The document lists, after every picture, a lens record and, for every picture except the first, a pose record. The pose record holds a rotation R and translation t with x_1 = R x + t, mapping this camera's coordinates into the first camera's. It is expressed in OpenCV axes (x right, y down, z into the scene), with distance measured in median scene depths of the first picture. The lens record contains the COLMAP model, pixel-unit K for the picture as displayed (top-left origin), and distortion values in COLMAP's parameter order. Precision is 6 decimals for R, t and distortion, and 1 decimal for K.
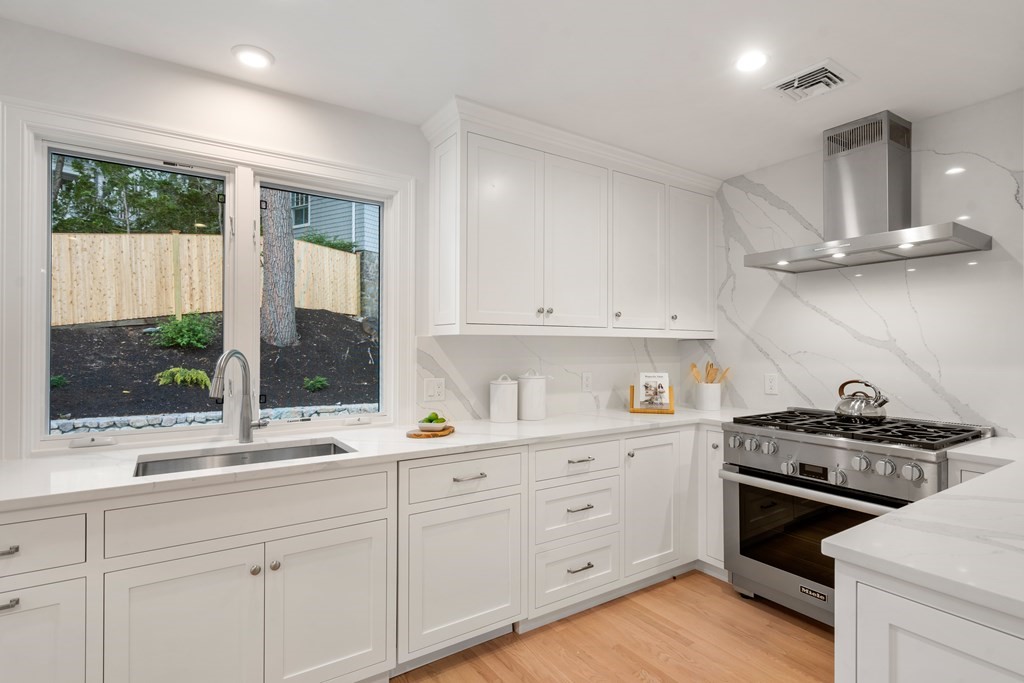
lens RADIAL K [[518.3, 0, 511.3], [0, 518.3, 343.0], [0, 0, 1]] dist [-0.001327, 0.002247]
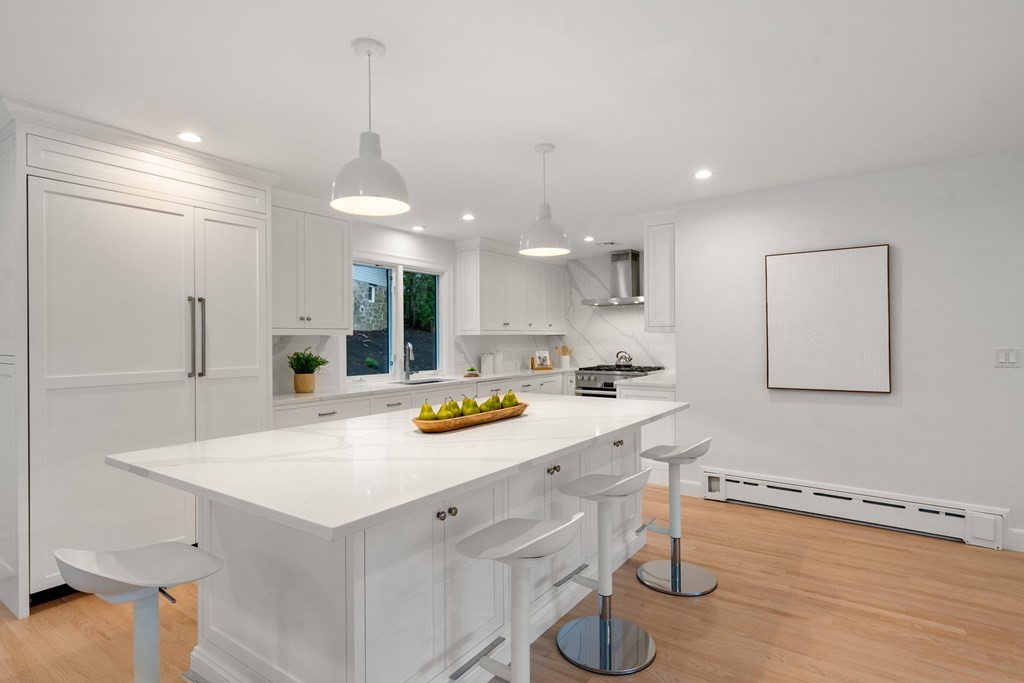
lens RADIAL K [[518.3, 0, 503.0], [0, 518.3, 341.2], [0, 0, 1]] dist [-0.001327, 0.002247]
pose [[0.936992, -0.012067, 0.349142, -0.699168], [0.007648, 0.999872, 0.014031, -0.017128], [-0.349266, -0.010476, 0.936965, -1.068900]]
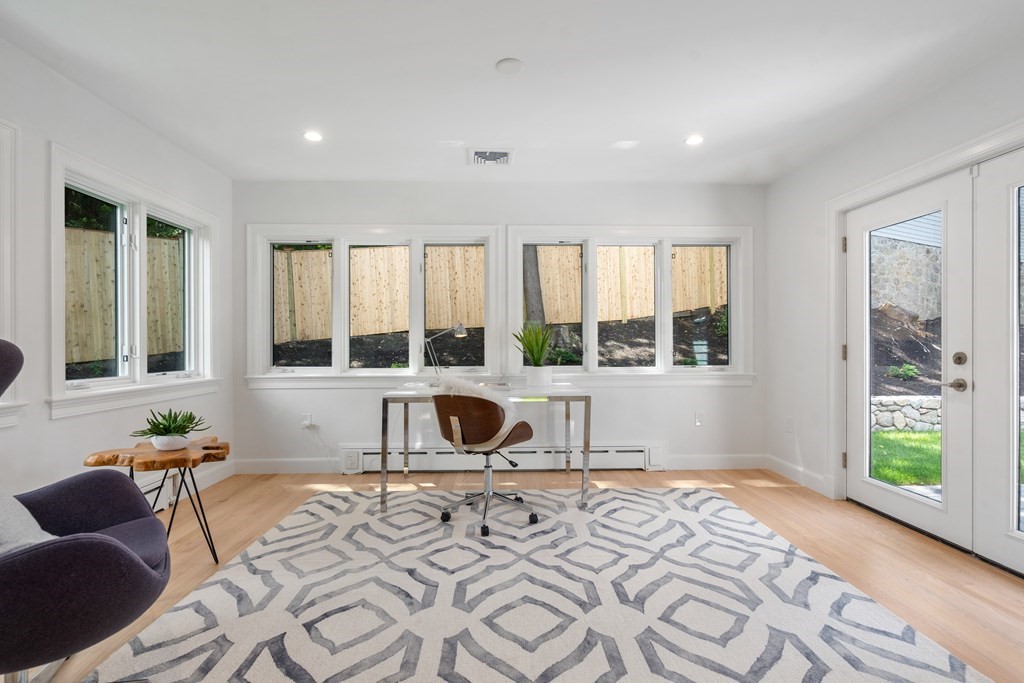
lens RADIAL K [[475.2, 0, 501.9], [0, 475.2, 344.9], [0, 0, 1]] dist [0.007747, -0.000956]
pose [[0.833418, -0.002379, -0.552638, -1.872374], [0.008781, 0.999922, 0.008938, 0.060852], [0.552574, -0.012301, 0.833373, -0.397000]]
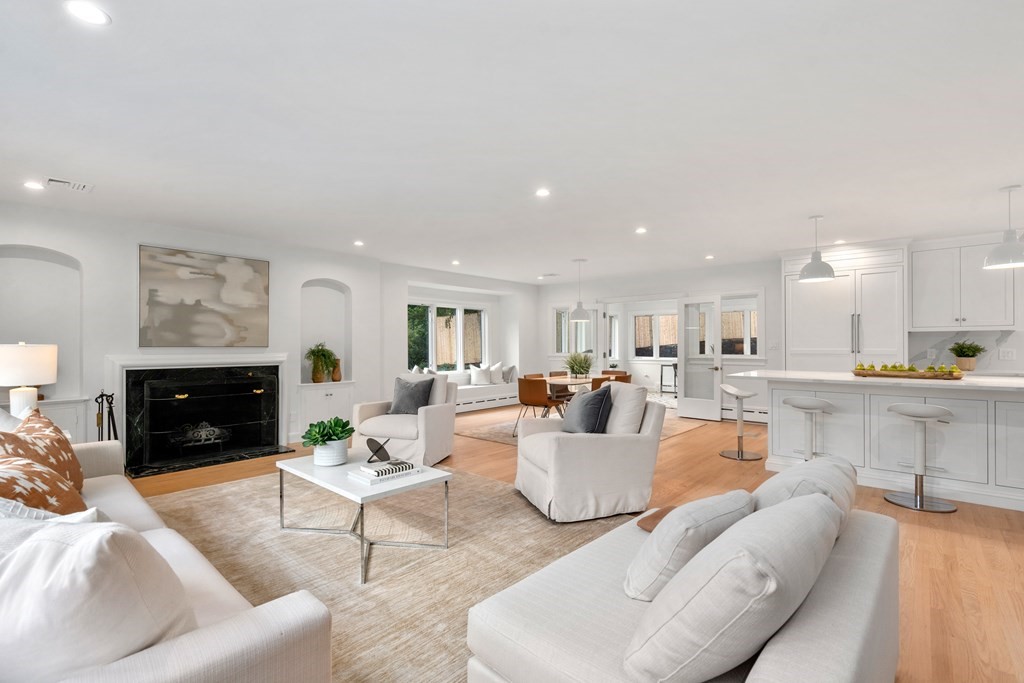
lens RADIAL K [[475.2, 0, 512.0], [0, 475.2, 342.3], [0, 0, 1]] dist [0.007747, -0.000956]
pose [[0.253703, -0.008036, -0.967249, 0.656623], [0.014466, 0.999885, -0.004512, 0.010459], [0.967174, -0.012848, 0.253791, -1.762025]]
